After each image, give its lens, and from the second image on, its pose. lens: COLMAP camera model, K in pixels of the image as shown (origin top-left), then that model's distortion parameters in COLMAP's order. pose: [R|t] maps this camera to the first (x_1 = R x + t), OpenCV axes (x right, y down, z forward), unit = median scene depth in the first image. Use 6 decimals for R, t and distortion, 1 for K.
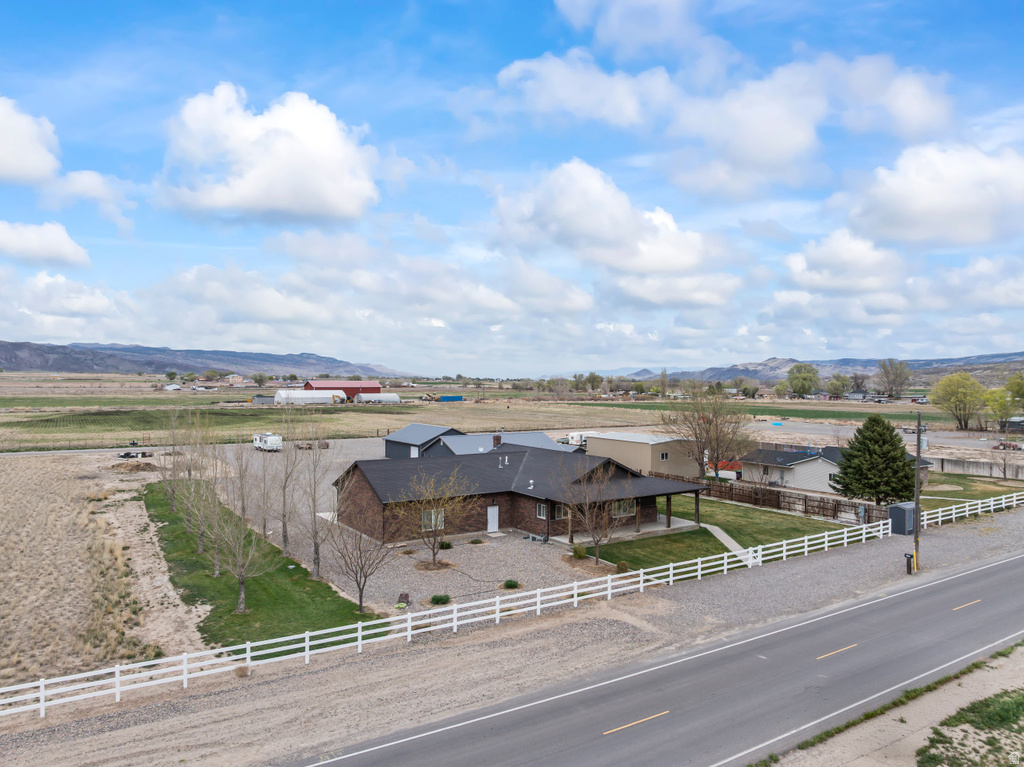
lens RADIAL K [[721.3, 0, 517.0], [0, 721.3, 351.5], [0, 0, 1]] dist [-0.045308, 0.014783]
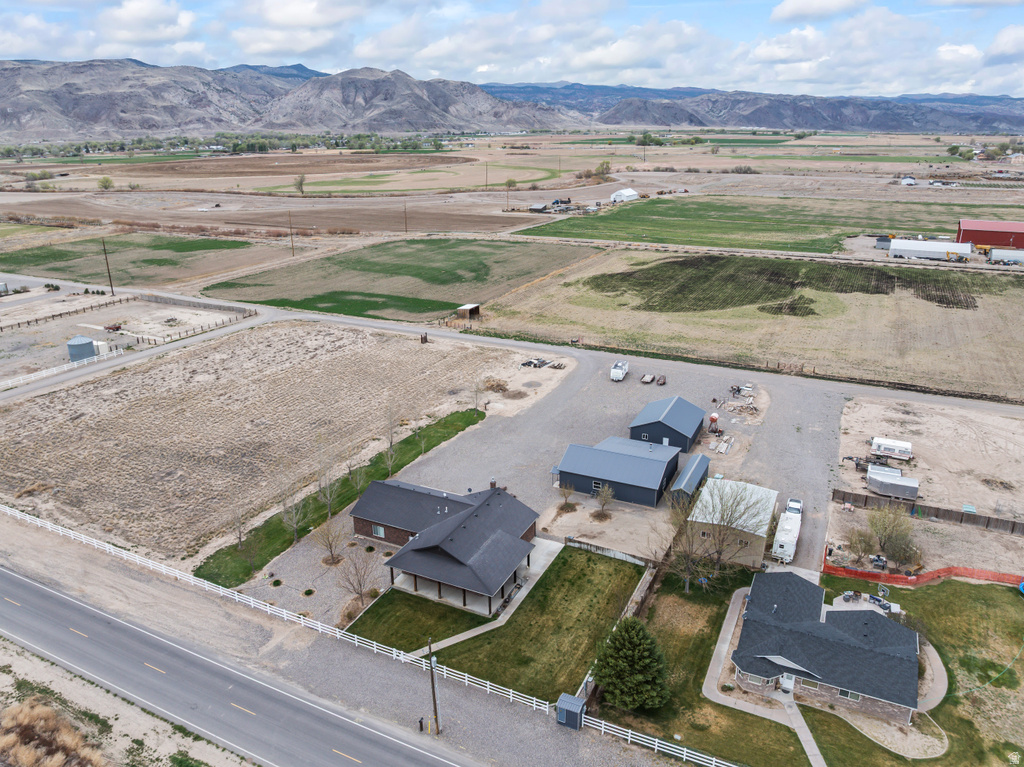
lens RADIAL K [[721.3, 0, 516.1], [0, 721.3, 376.6], [0, 0, 1]] dist [-0.045308, 0.014783]
pose [[0.513269, 0.271985, -0.813990, 1.104350], [0.041956, 0.939368, 0.340334, -0.561328], [0.857202, -0.208834, 0.470737, 0.439608]]
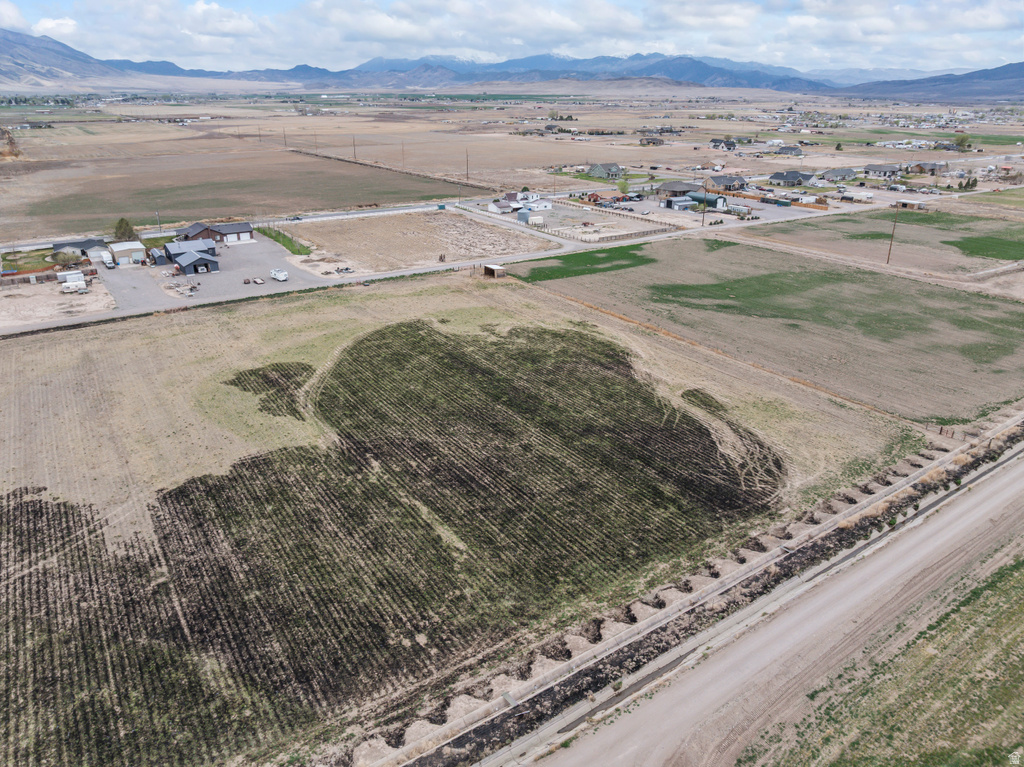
lens RADIAL K [[721.3, 0, 518.2], [0, 721.3, 377.2], [0, 0, 1]] dist [-0.045308, 0.014783]
pose [[-0.999587, 0.000943, -0.028720, -1.627839], [-0.008693, 0.942710, 0.333499, -0.423743], [0.027389, 0.333611, -0.942313, 5.086843]]
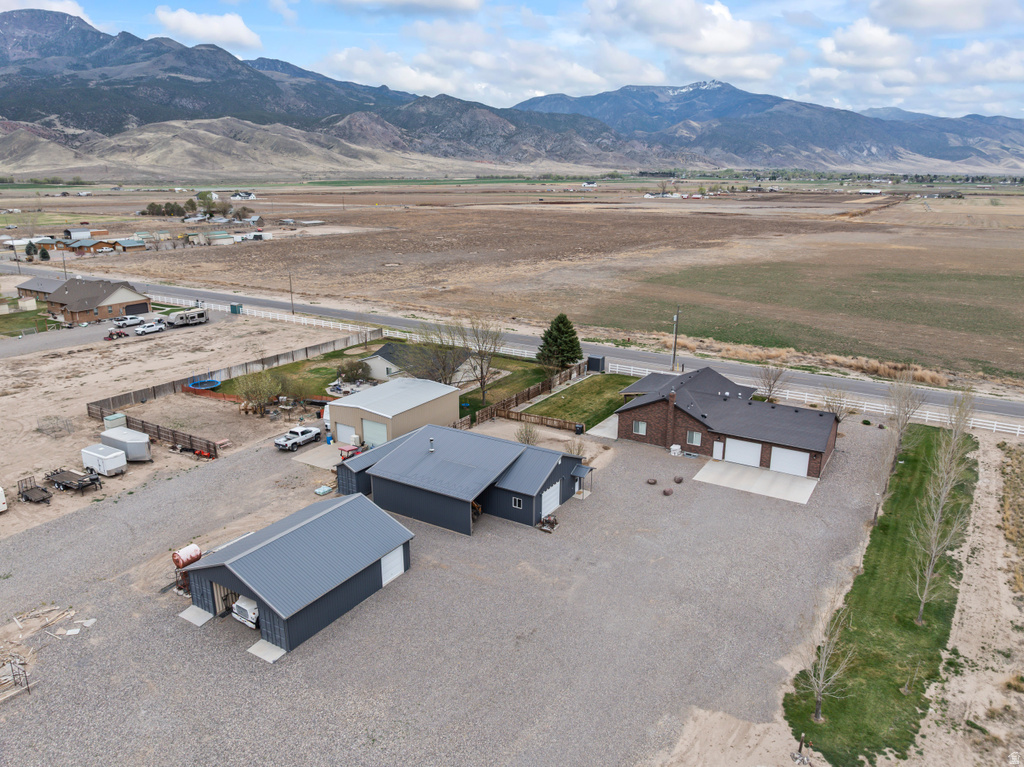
lens RADIAL K [[721.3, 0, 516.4], [0, 721.3, 379.3], [0, 0, 1]] dist [-0.045308, 0.014783]
pose [[-0.420957, -0.254662, 0.870599, -0.933595], [-0.038727, 0.963952, 0.263244, -0.198321], [-0.906254, 0.077098, -0.415644, 1.745904]]
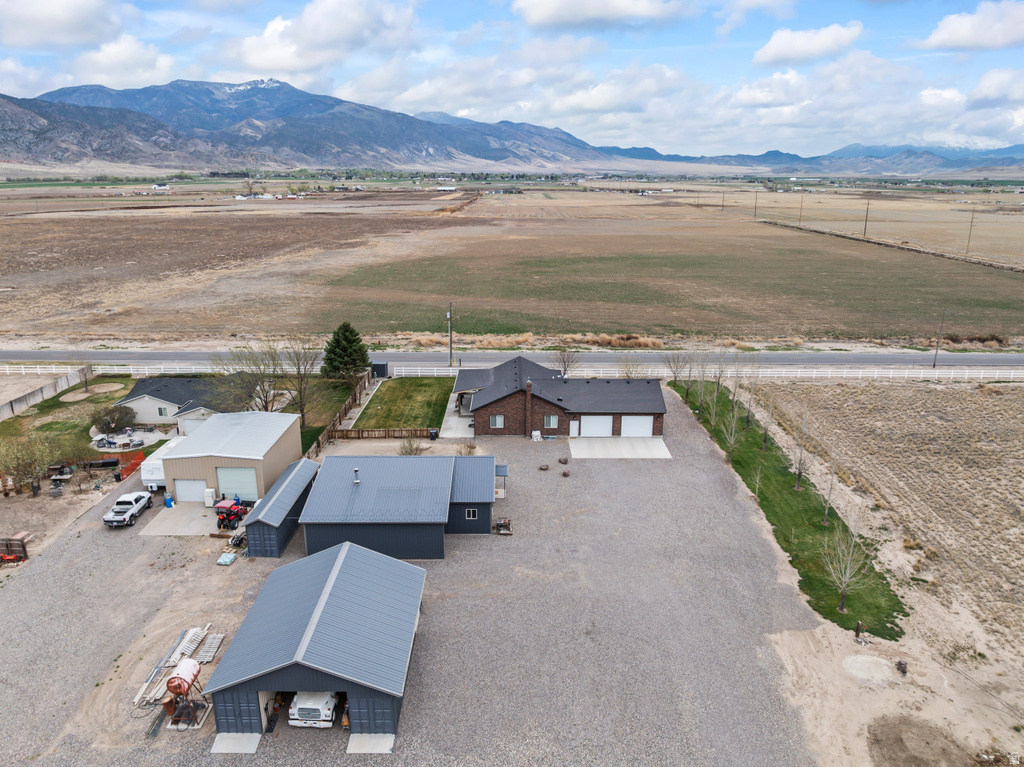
lens RADIAL K [[721.3, 0, 517.0], [0, 721.3, 378.9], [0, 0, 1]] dist [-0.045308, 0.014783]
pose [[-0.840300, -0.156836, 0.518939, -0.650871], [-0.030507, 0.969401, 0.243578, -0.185482], [-0.541262, 0.188847, -0.819373, 2.052762]]
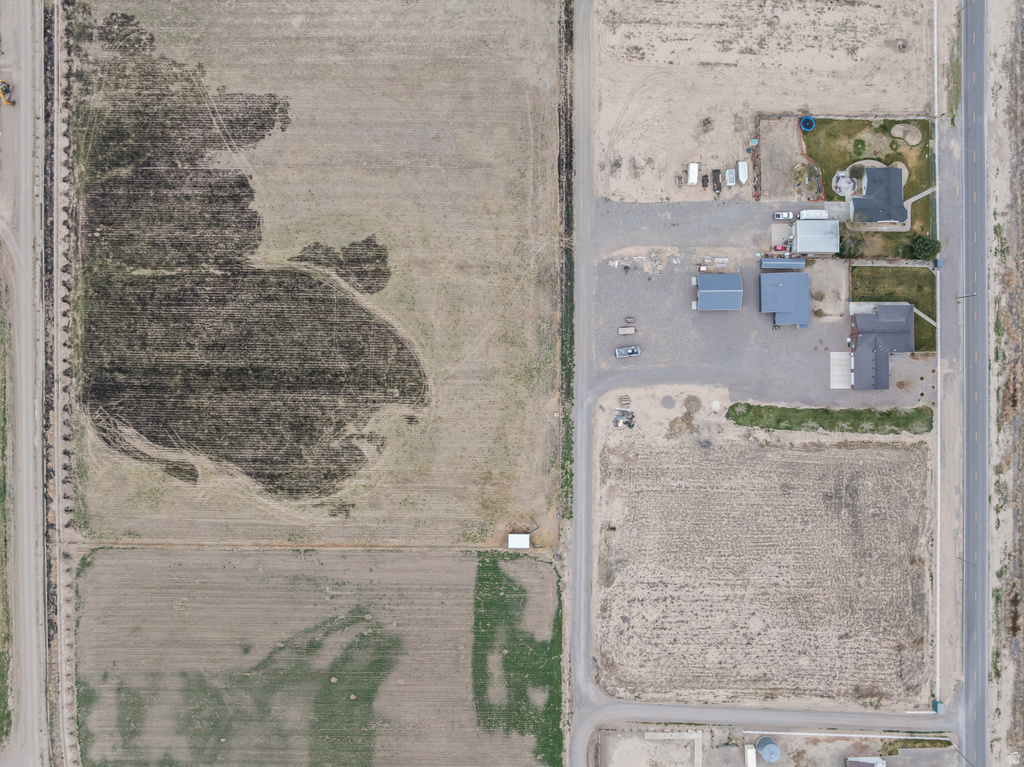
lens RADIAL K [[721.3, 0, 531.1], [0, 721.3, 362.4], [0, 0, 1]] dist [-0.045308, 0.014783]
pose [[0.545163, -0.838328, -0.001792, -0.909726], [-0.029666, -0.021428, 0.999330, -2.986191], [-0.837805, -0.544745, -0.036552, 2.294511]]
